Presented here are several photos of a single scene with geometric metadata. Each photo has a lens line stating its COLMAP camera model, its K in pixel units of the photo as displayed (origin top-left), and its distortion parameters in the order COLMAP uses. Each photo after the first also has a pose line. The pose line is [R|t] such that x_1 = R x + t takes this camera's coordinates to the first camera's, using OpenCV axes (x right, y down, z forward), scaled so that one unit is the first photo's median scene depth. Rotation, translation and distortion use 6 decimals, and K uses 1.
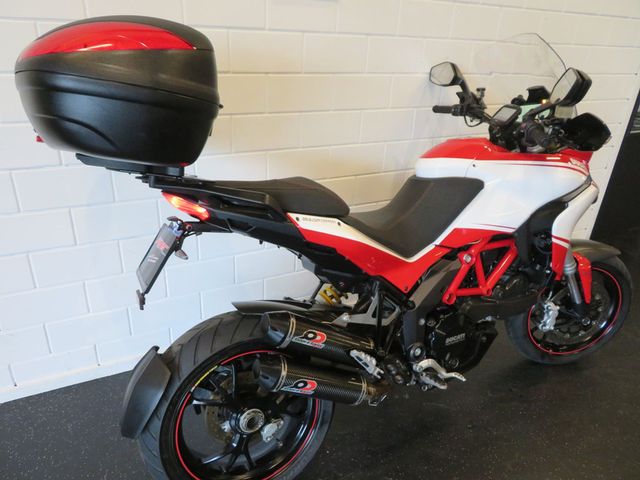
lens RADIAL K [[478.1, 0, 320.0], [0, 478.1, 240.0], [0, 0, 1]] dist [0.005809, 0.005880]
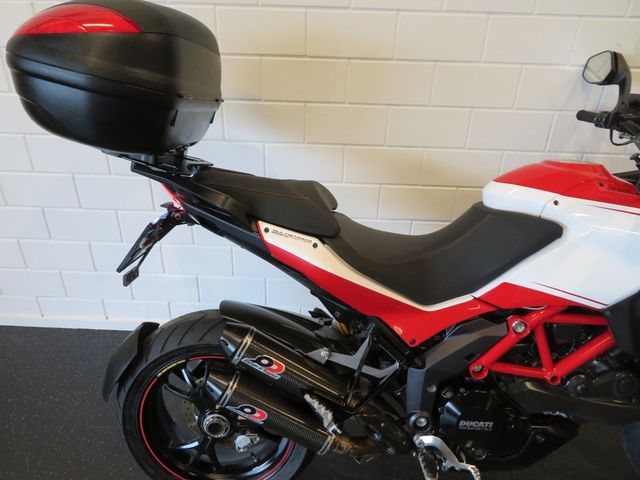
lens RADIAL K [[478.1, 0, 320.0], [0, 478.1, 240.0], [0, 0, 1]] dist [0.005809, 0.005880]
pose [[0.867084, 0.208484, -0.452438, 0.351770], [-0.189943, 0.977966, 0.086627, -0.096934], [0.460529, 0.010824, 0.887579, 0.215210]]
